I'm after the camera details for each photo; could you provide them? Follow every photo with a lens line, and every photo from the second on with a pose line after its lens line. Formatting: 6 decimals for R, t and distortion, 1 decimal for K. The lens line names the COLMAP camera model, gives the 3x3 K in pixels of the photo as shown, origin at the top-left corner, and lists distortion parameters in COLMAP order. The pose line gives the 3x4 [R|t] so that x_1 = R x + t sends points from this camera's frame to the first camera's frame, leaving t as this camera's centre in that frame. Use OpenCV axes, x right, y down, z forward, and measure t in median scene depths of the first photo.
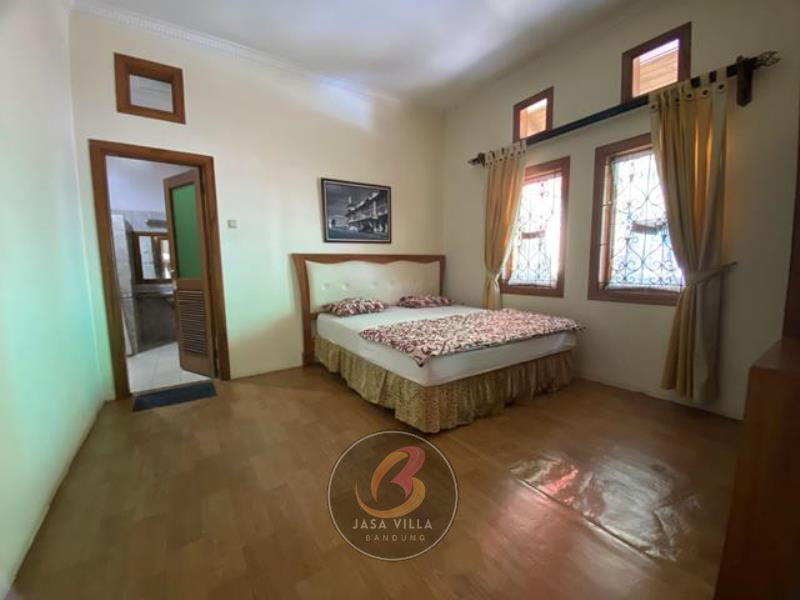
lens RADIAL K [[319.9, 0, 401.8], [0, 319.9, 303.5], [0, 0, 1]] dist [0.003214, 0.000067]
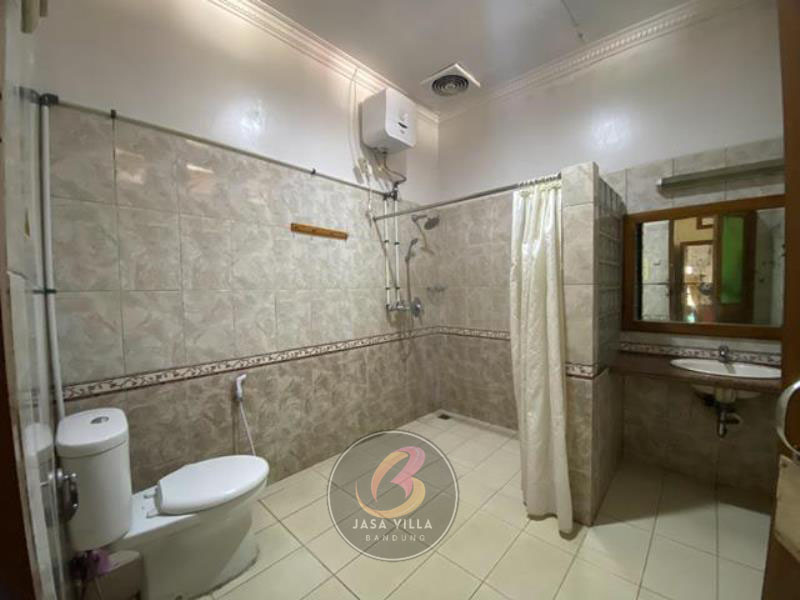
lens RADIAL K [[319.9, 0, 401.8], [0, 319.9, 303.5], [0, 0, 1]] dist [0.003214, 0.000067]
pose [[0.203863, 0.044639, -0.977981, -0.448641], [-0.095229, 0.995127, 0.025571, -0.081973], [0.974357, 0.087919, 0.207121, 0.598720]]
